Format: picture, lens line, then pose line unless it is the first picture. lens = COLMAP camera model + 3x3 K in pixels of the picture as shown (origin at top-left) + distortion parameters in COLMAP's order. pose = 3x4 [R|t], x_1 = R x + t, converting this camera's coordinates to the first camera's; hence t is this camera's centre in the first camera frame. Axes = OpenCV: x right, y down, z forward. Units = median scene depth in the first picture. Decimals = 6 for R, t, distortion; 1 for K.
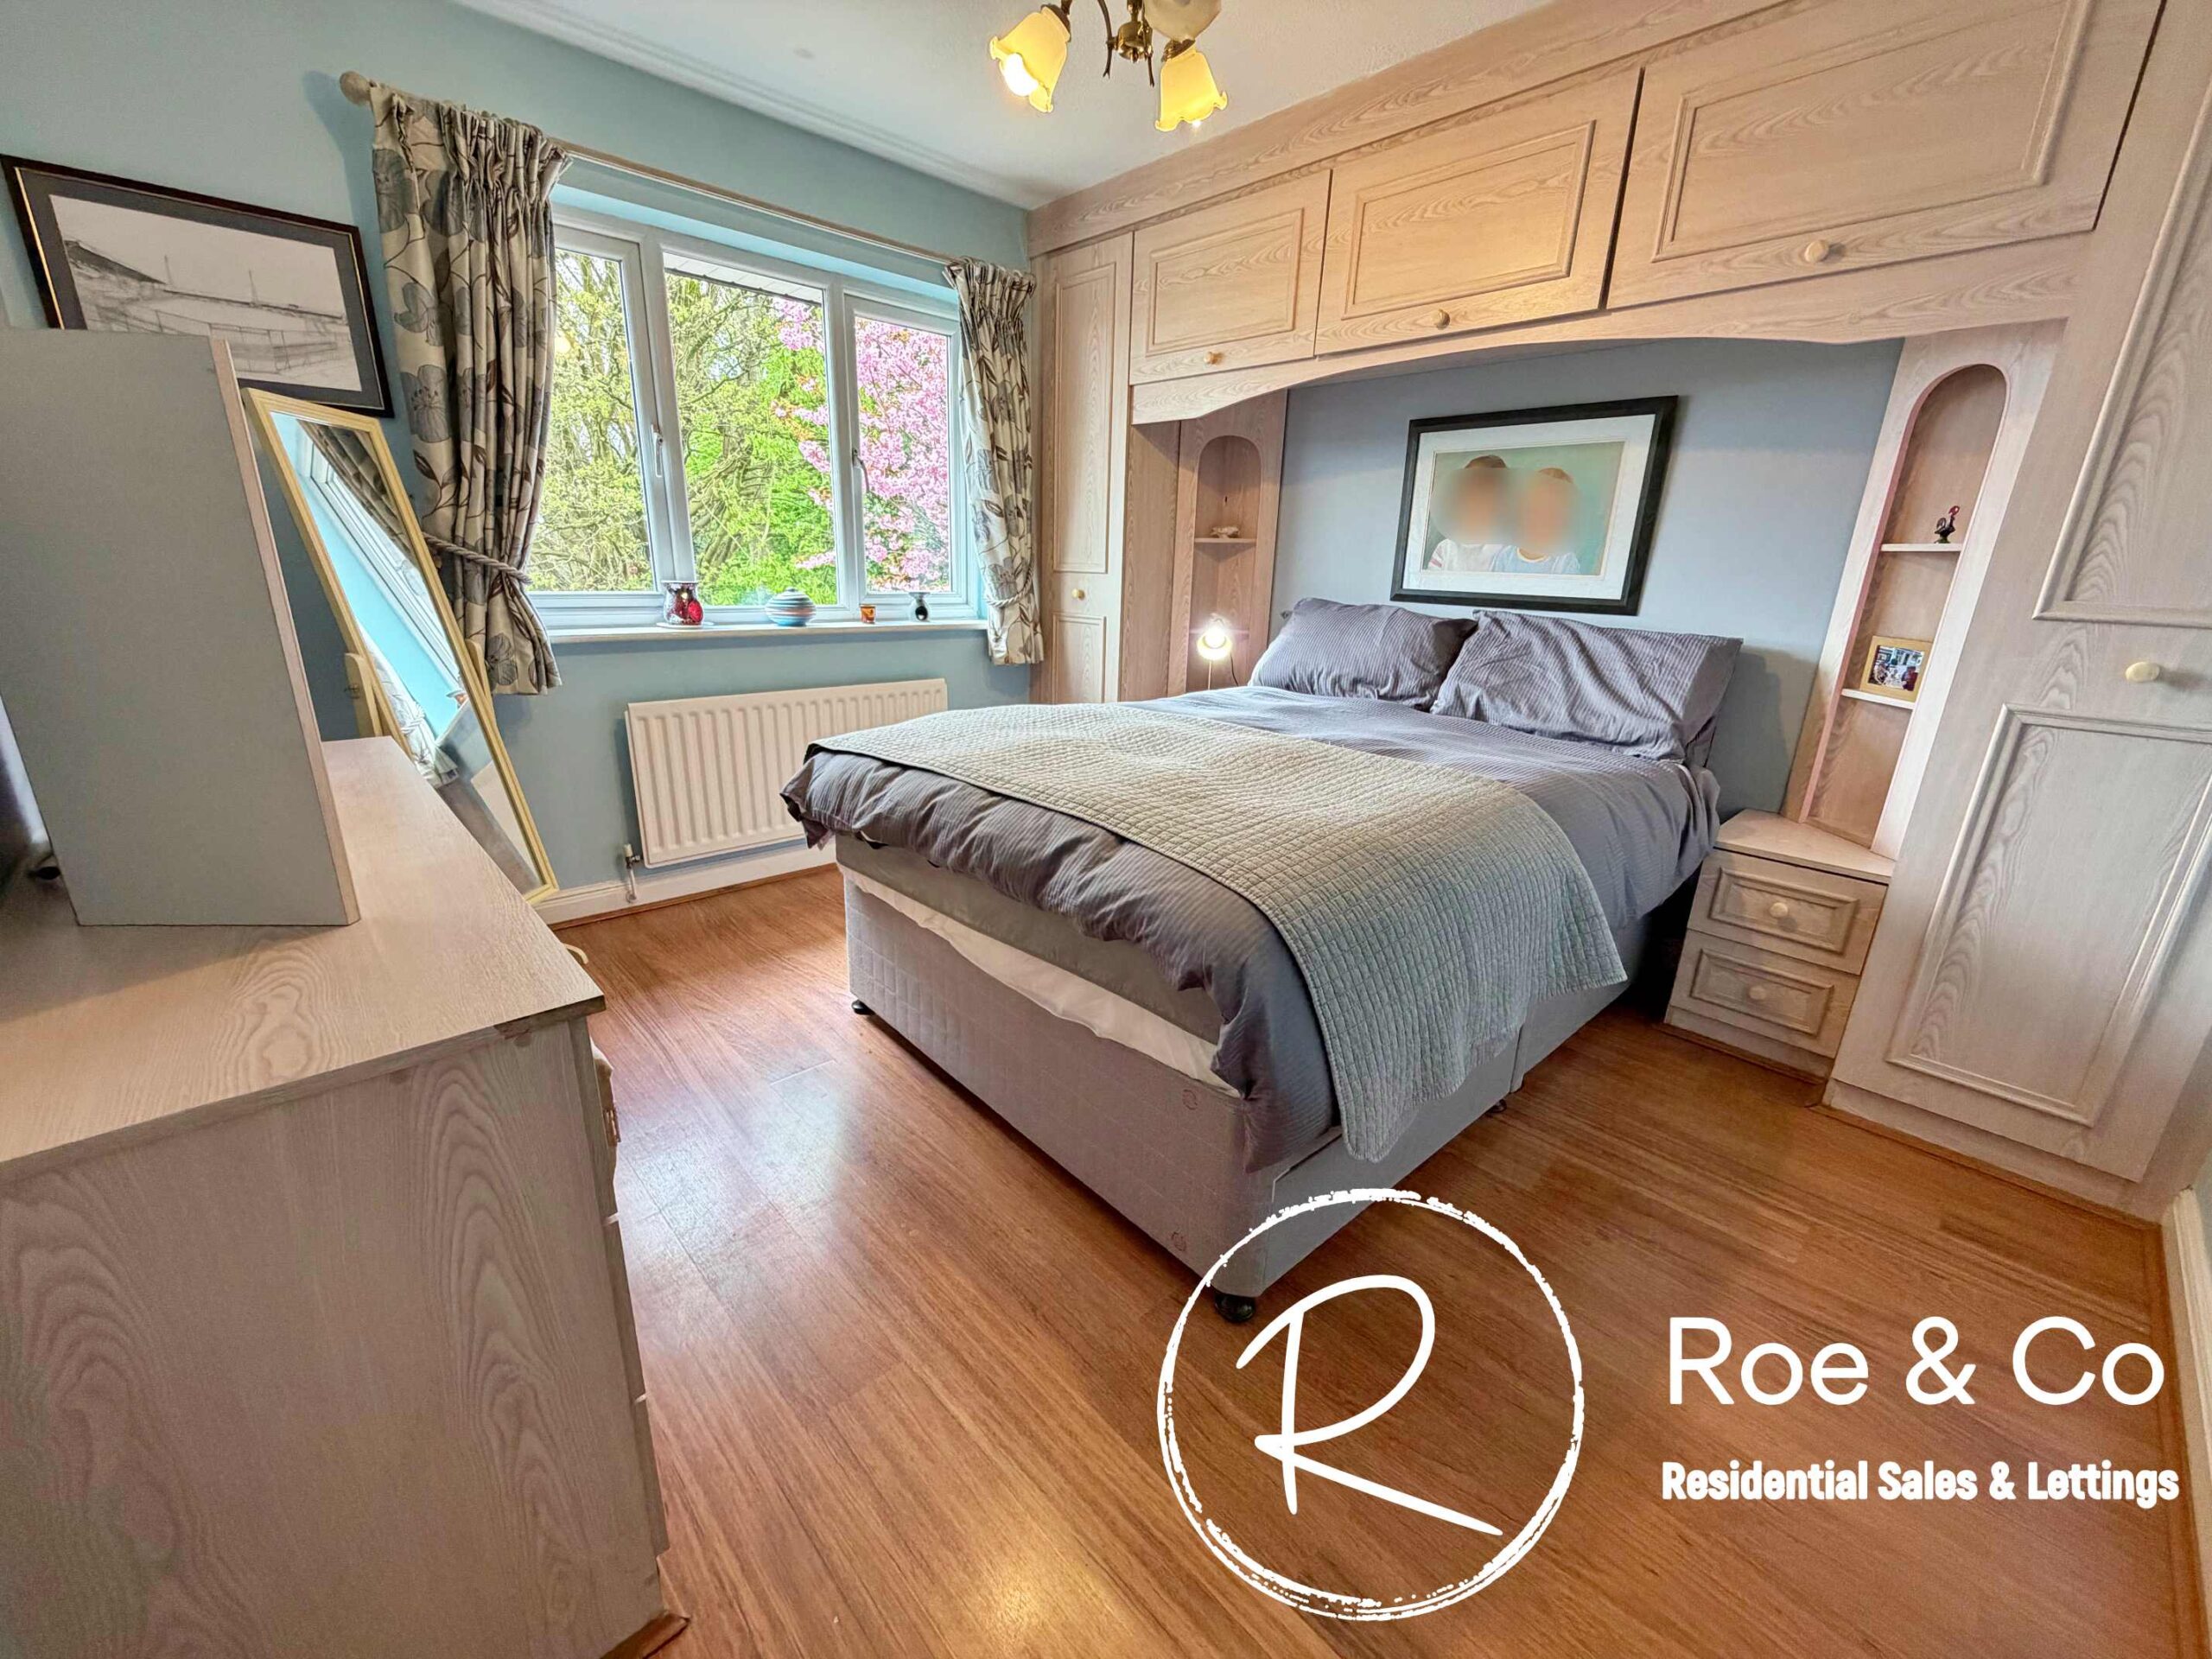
lens RADIAL K [[887.9, 0, 1098.7], [0, 887.9, 829.8], [0, 0, 1]] dist [-0.003885, 0.000787]
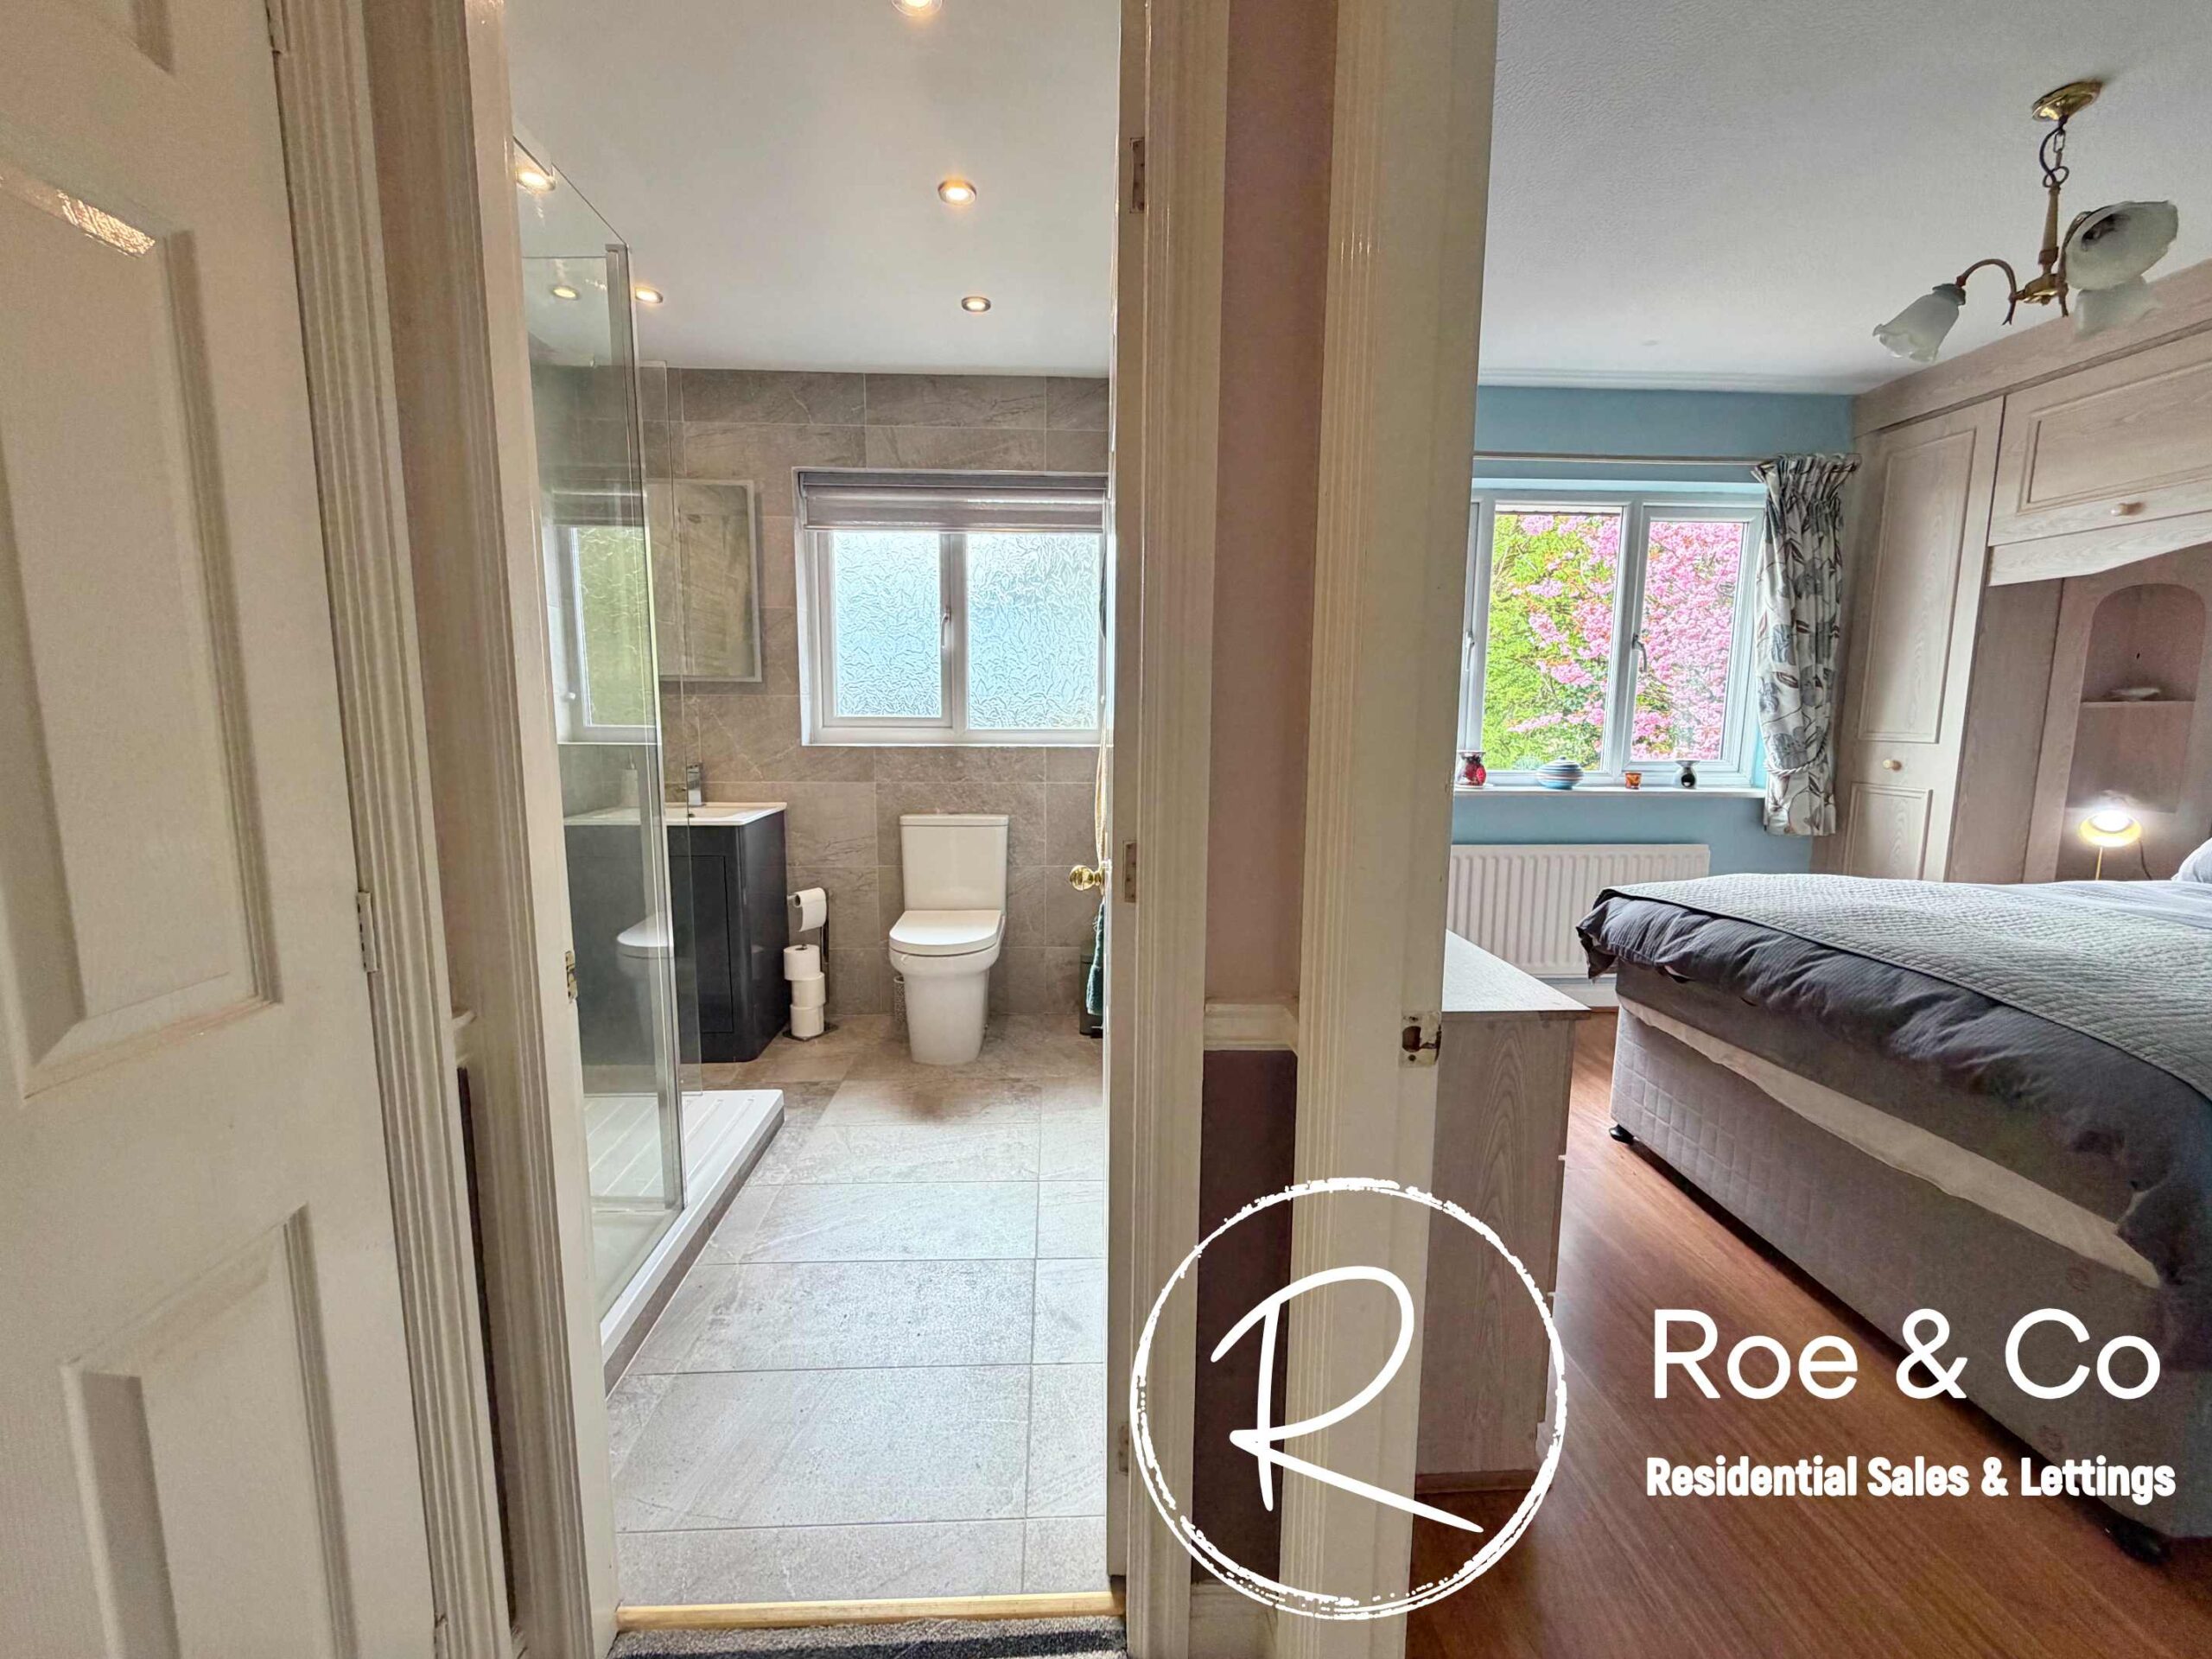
lens RADIAL K [[887.9, 0, 1115.8], [0, 887.9, 826.3], [0, 0, 1]] dist [-0.003885, 0.000787]
pose [[0.759926, 0.058964, -0.647330, -0.042915], [-0.172589, 0.978435, -0.113485, 0.045720], [0.626678, 0.197962, 0.753714, -0.210525]]
